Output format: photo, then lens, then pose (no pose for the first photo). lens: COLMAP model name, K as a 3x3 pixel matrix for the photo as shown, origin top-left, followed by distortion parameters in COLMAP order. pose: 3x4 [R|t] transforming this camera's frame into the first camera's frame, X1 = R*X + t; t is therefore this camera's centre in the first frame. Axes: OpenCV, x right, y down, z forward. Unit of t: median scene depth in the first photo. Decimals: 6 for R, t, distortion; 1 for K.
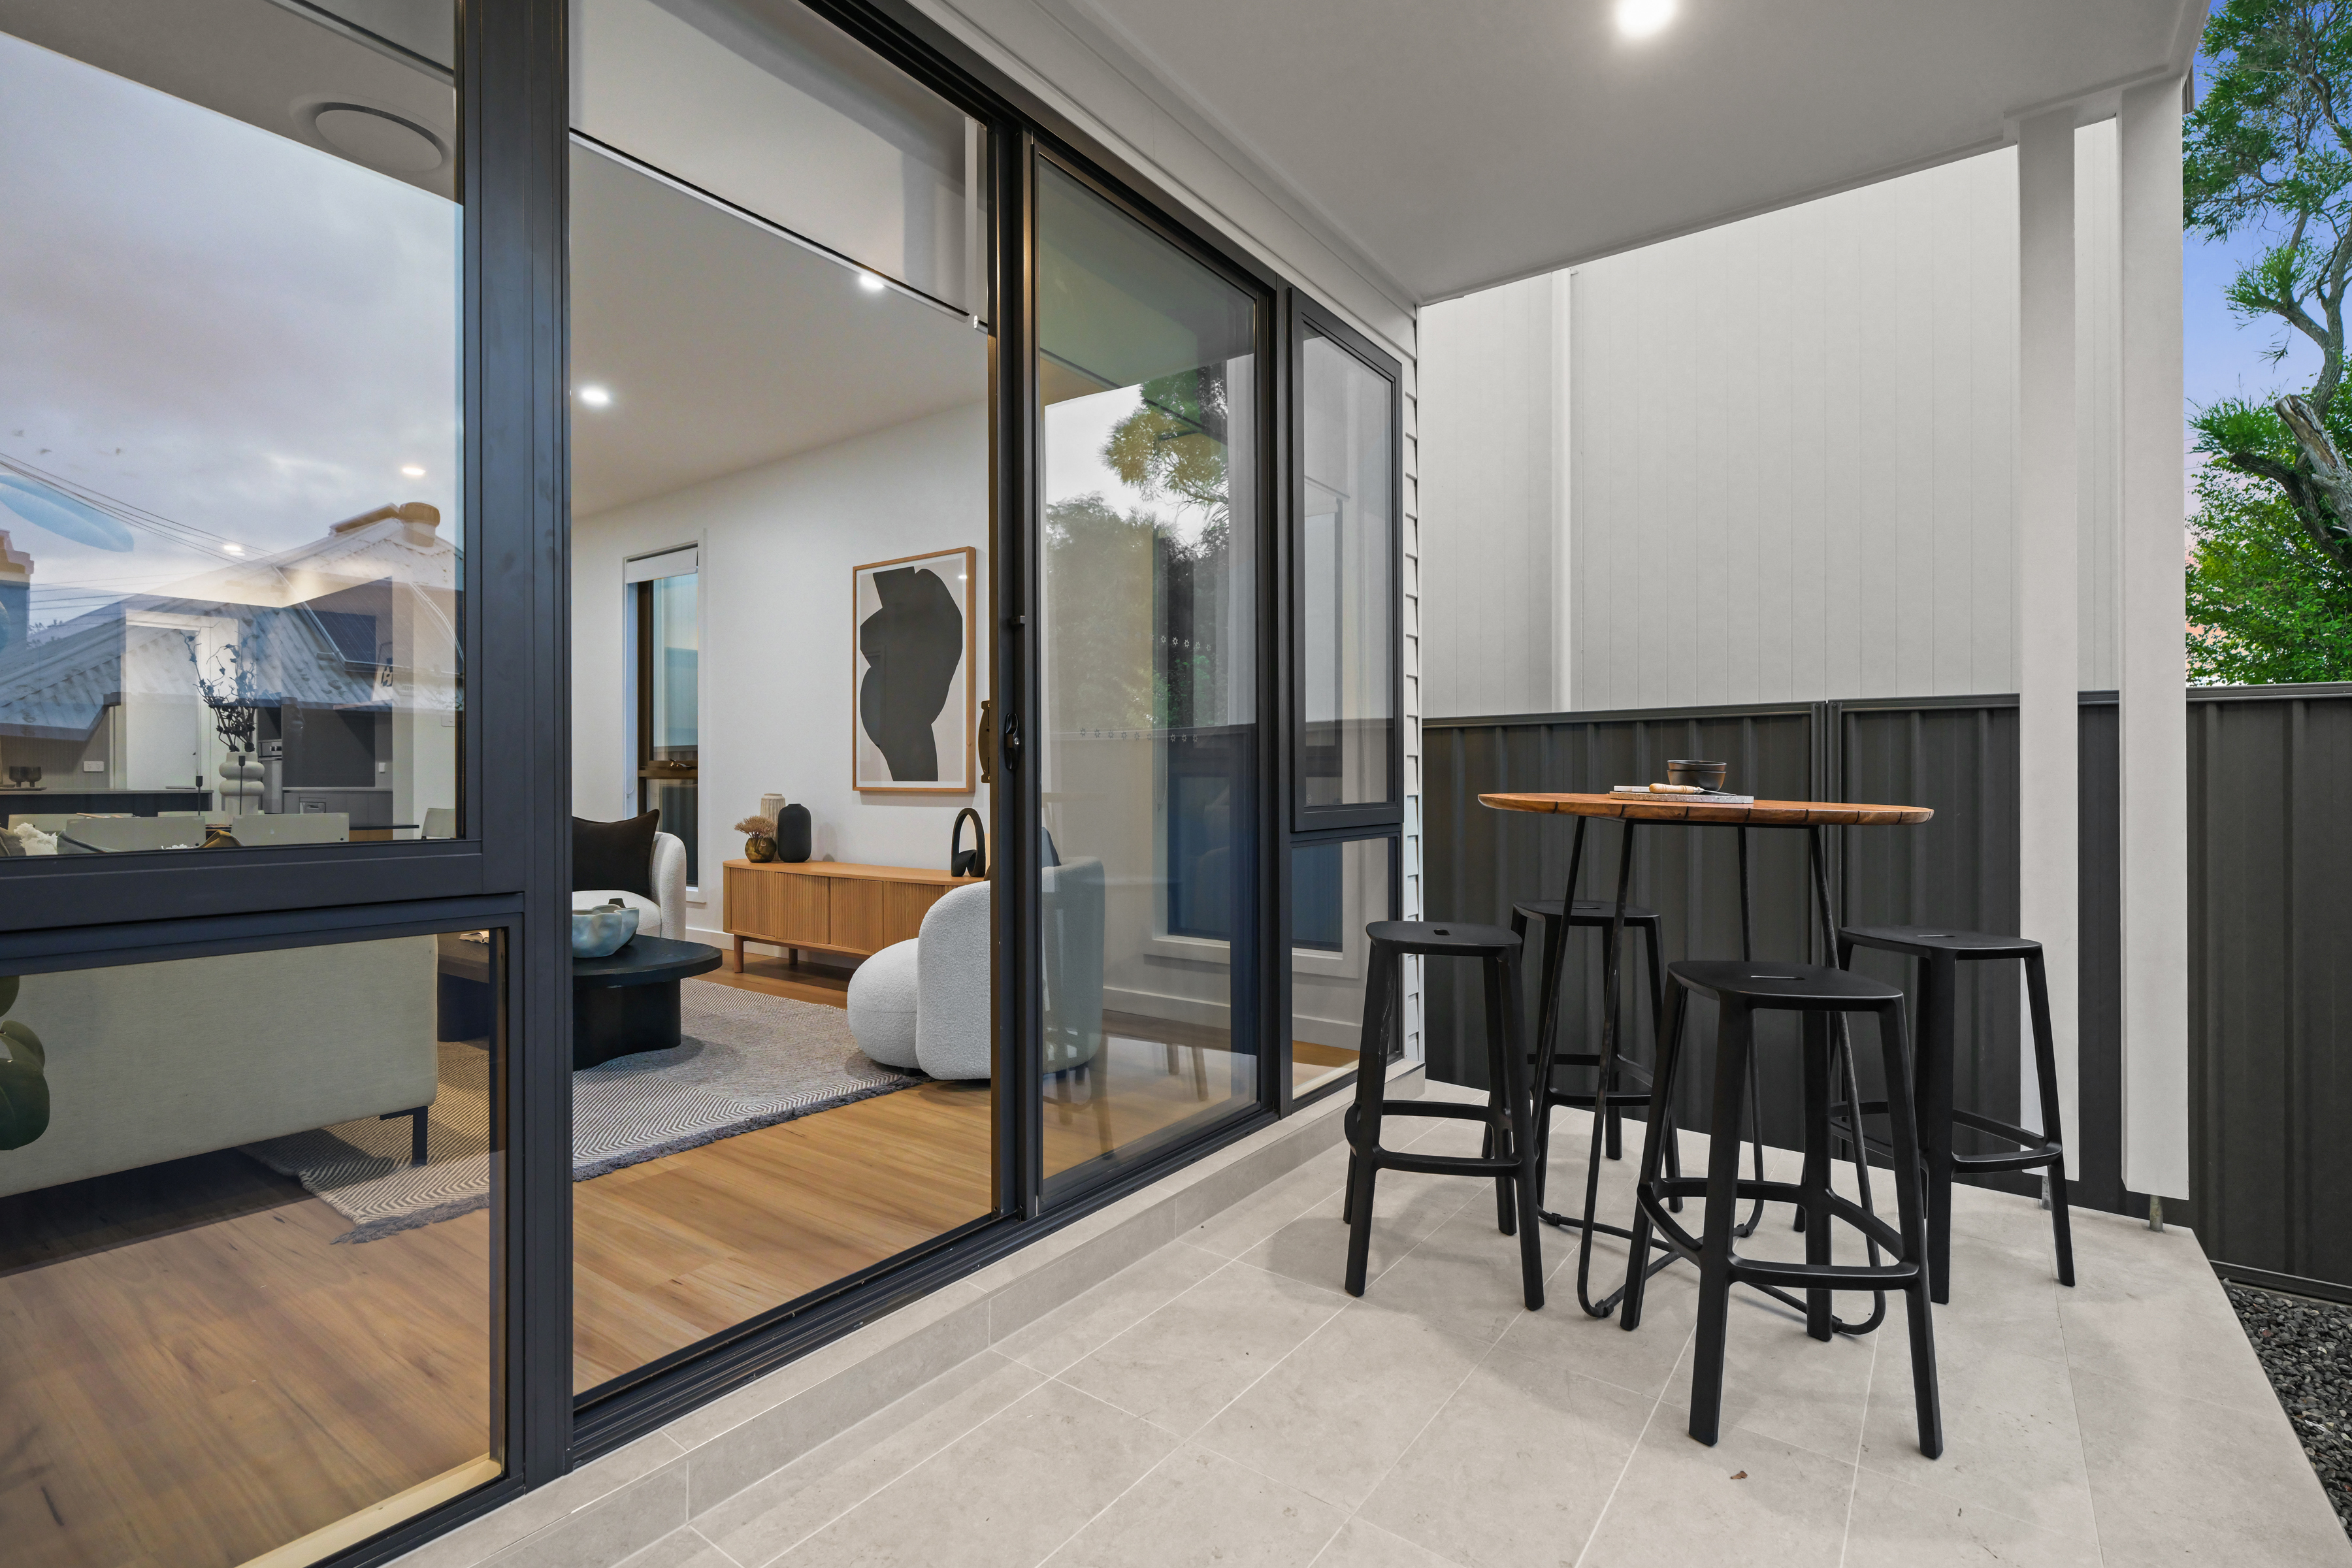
lens RADIAL K [[1091.7, 0, 1179.5], [0, 1091.7, 760.2], [0, 0, 1]] dist [-0.002359, 0.000618]
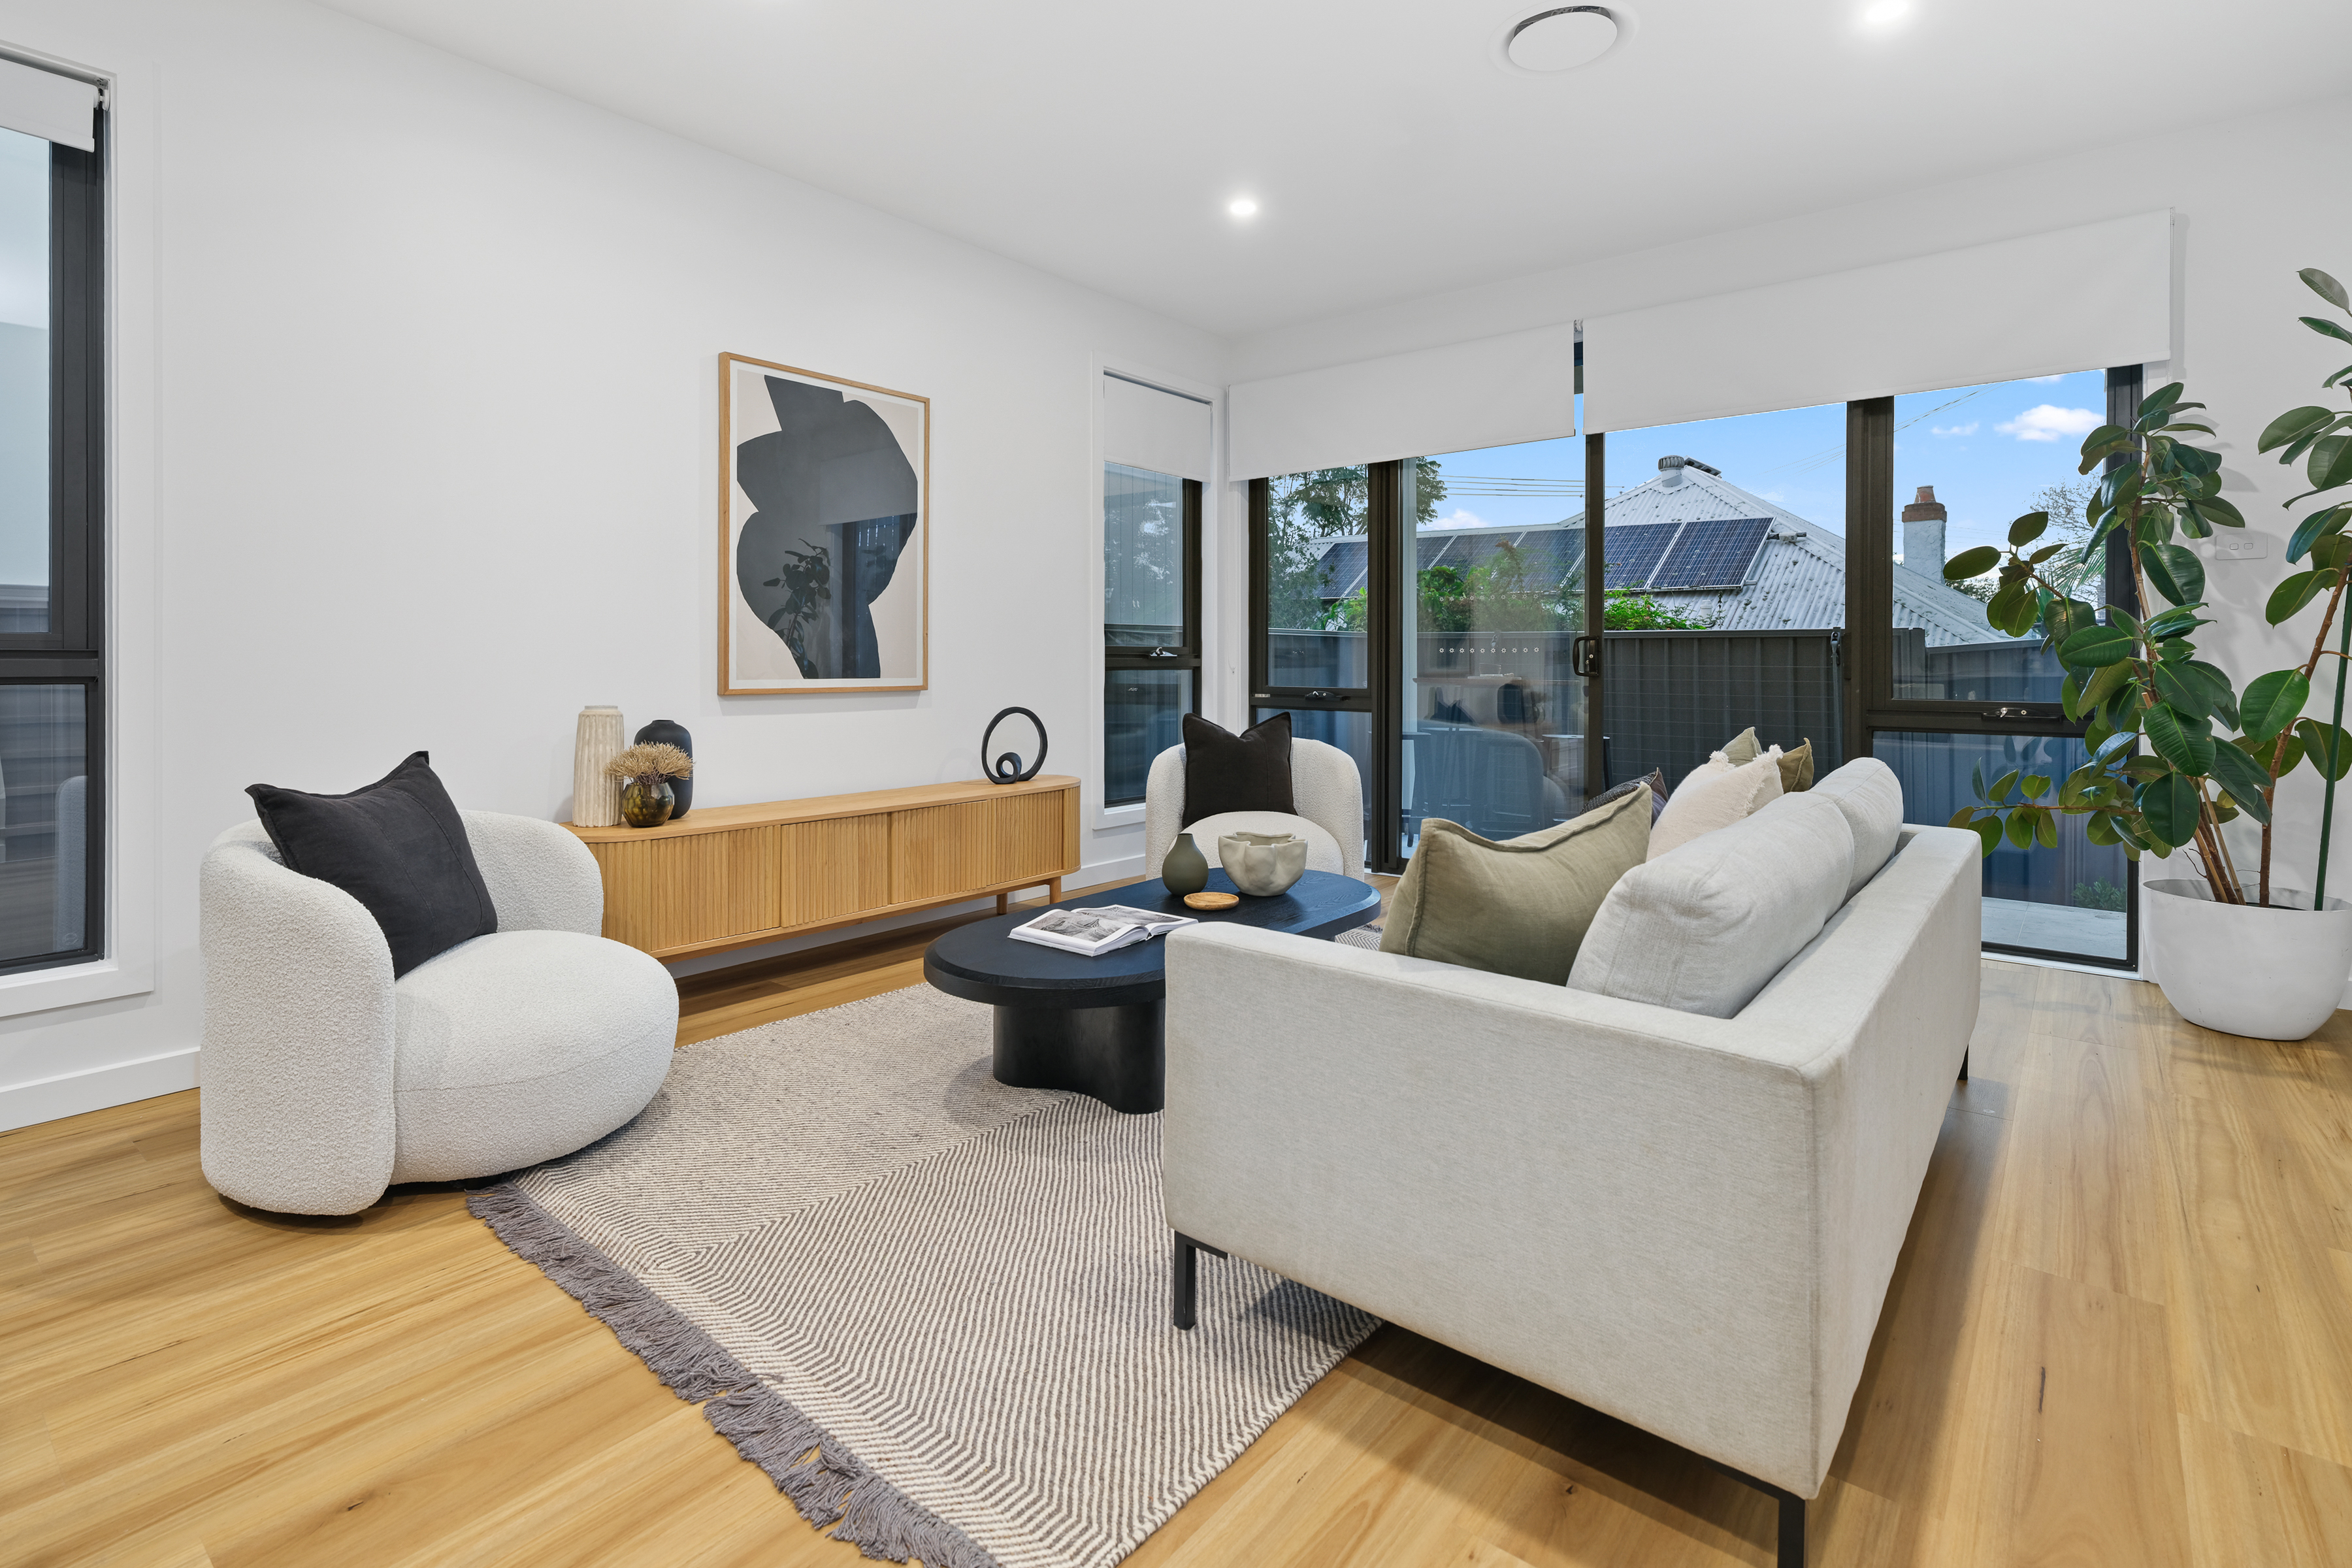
lens RADIAL K [[1122.9, 0, 1167.9], [0, 1122.9, 664.3], [0, 0, 1]] dist [-0.000306, -0.000280]
pose [[0.066690, -0.001375, 0.997773, -1.249657], [-0.017897, 0.999837, 0.002574, 0.004066], [-0.997613, -0.018029, 0.066655, 0.902783]]
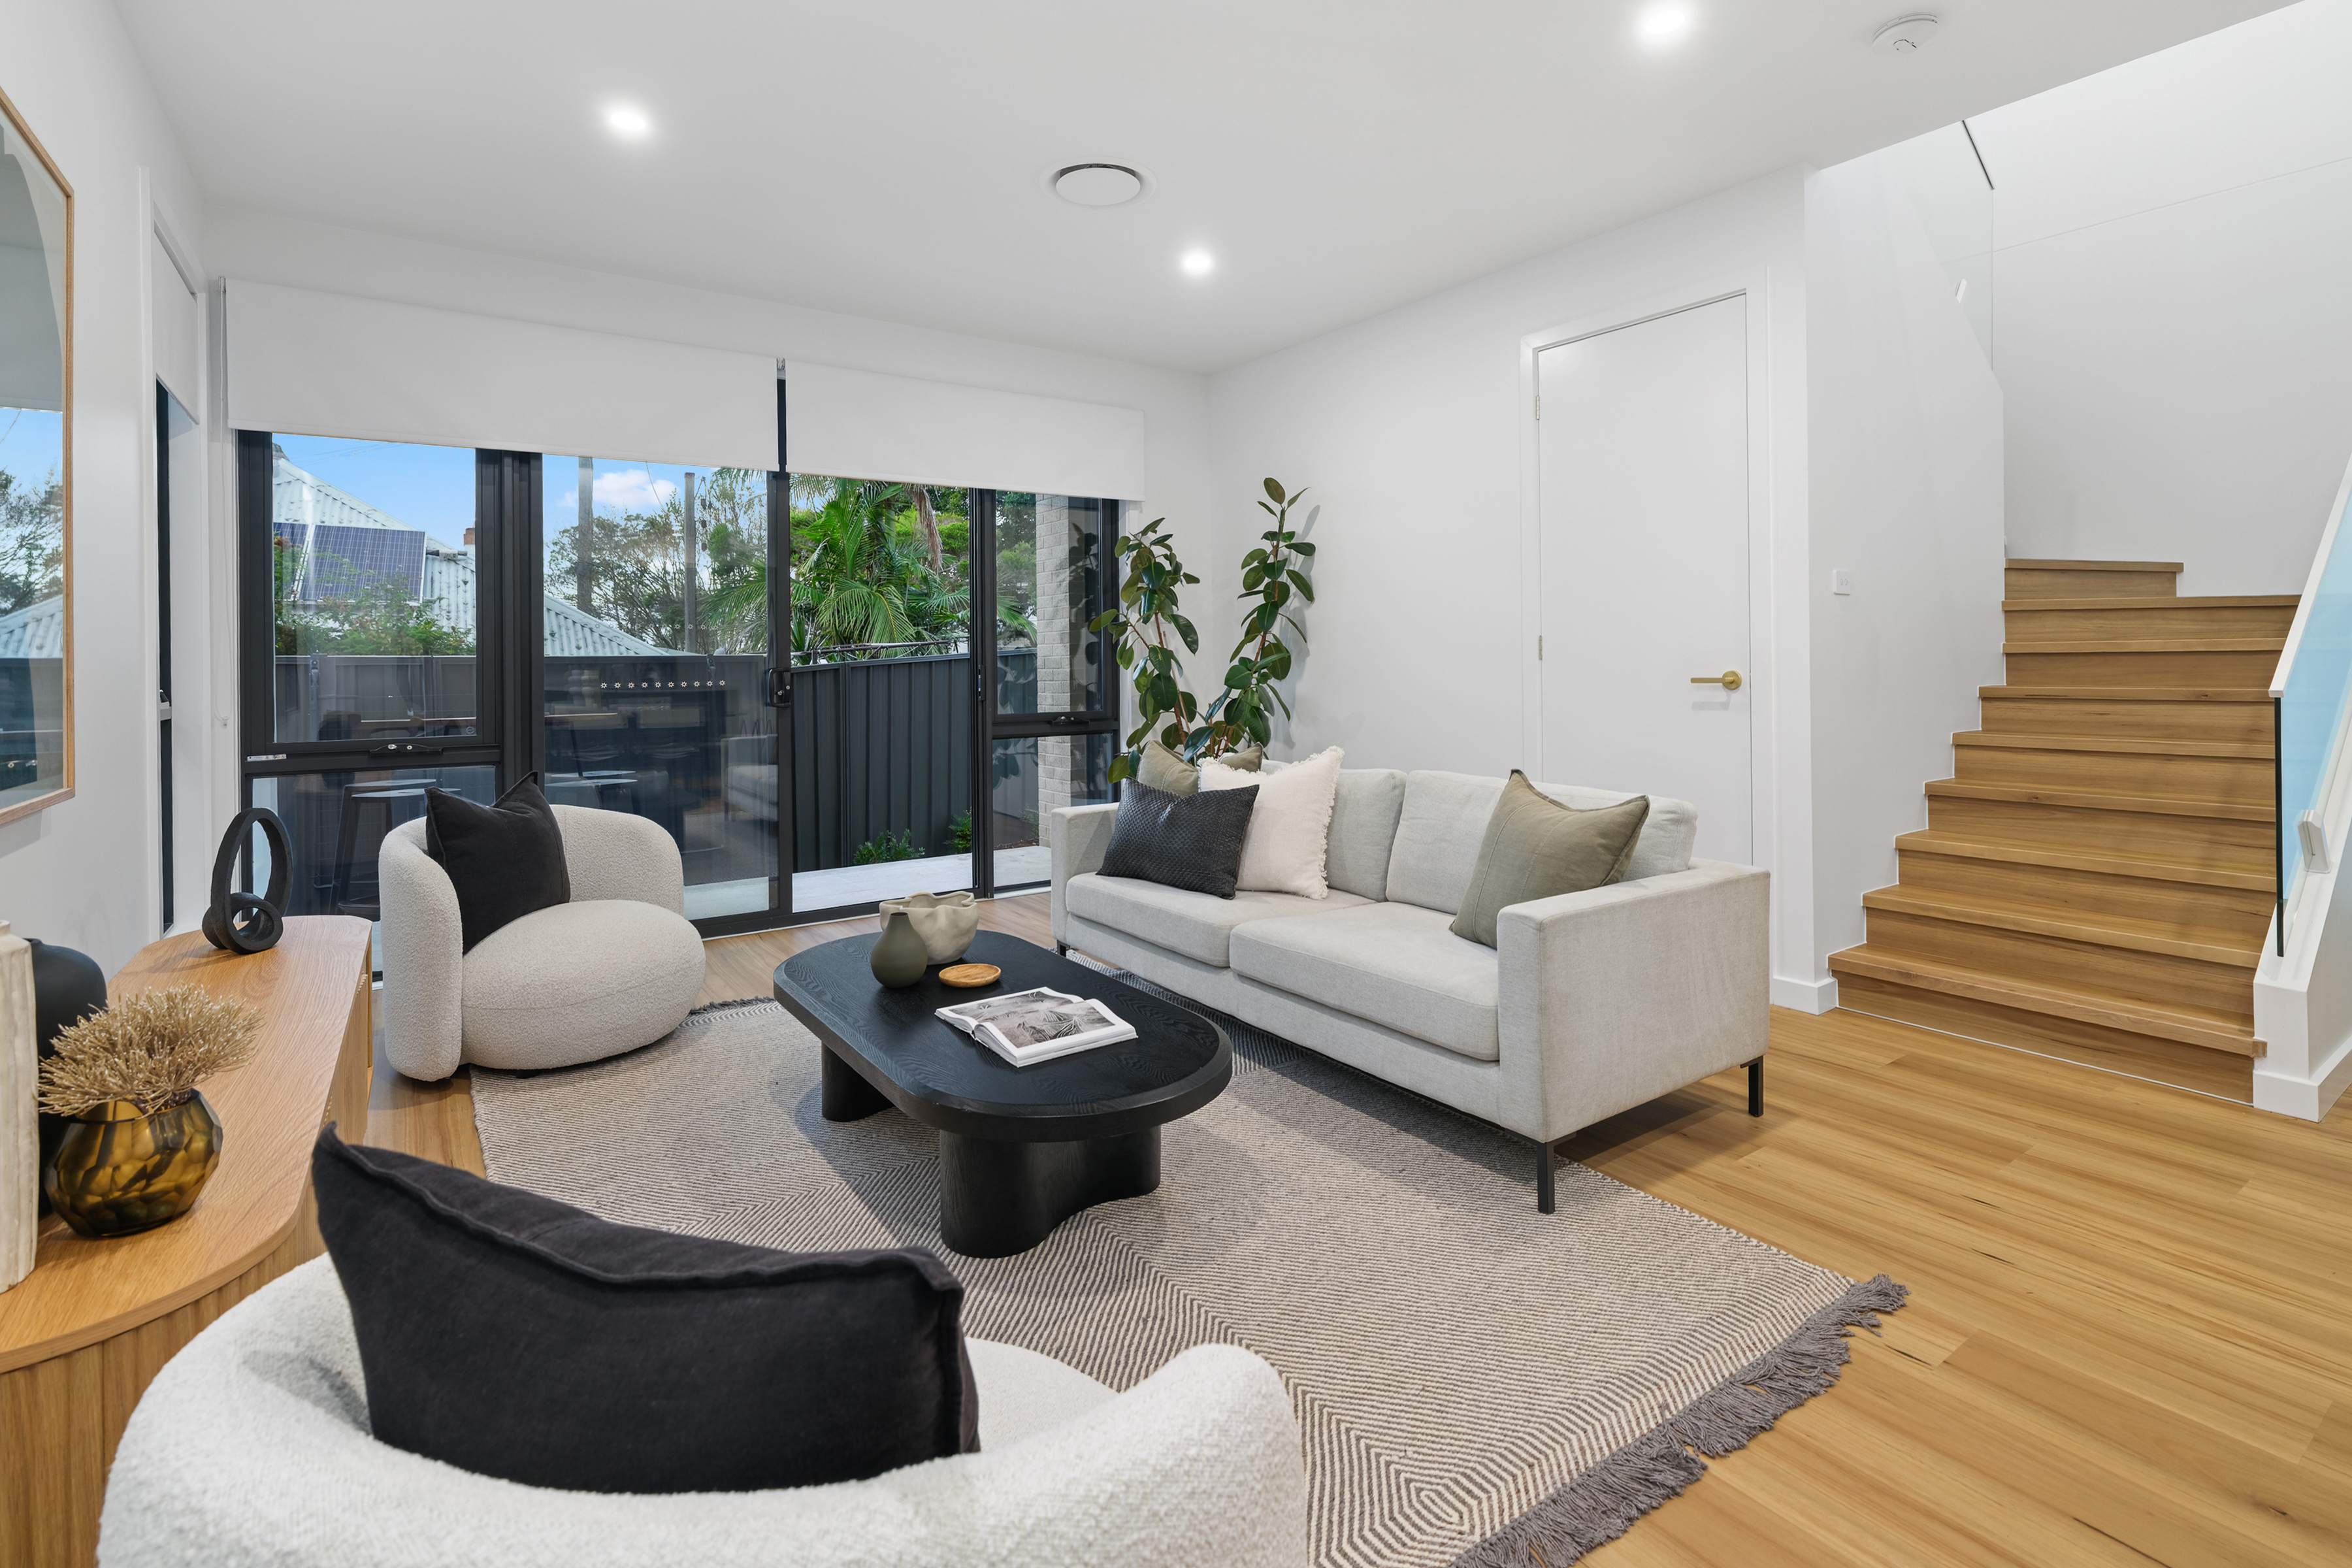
lens RADIAL K [[1096.8, 0, 1180.4], [0, 1096.8, 675.3], [0, 0, 1]] dist [0.000710, 0.000181]
pose [[-0.943335, 0.011871, 0.331630, -0.852361], [0.009405, 0.999915, -0.009040, -0.008774], [-0.331709, -0.005409, -0.943366, 1.478468]]
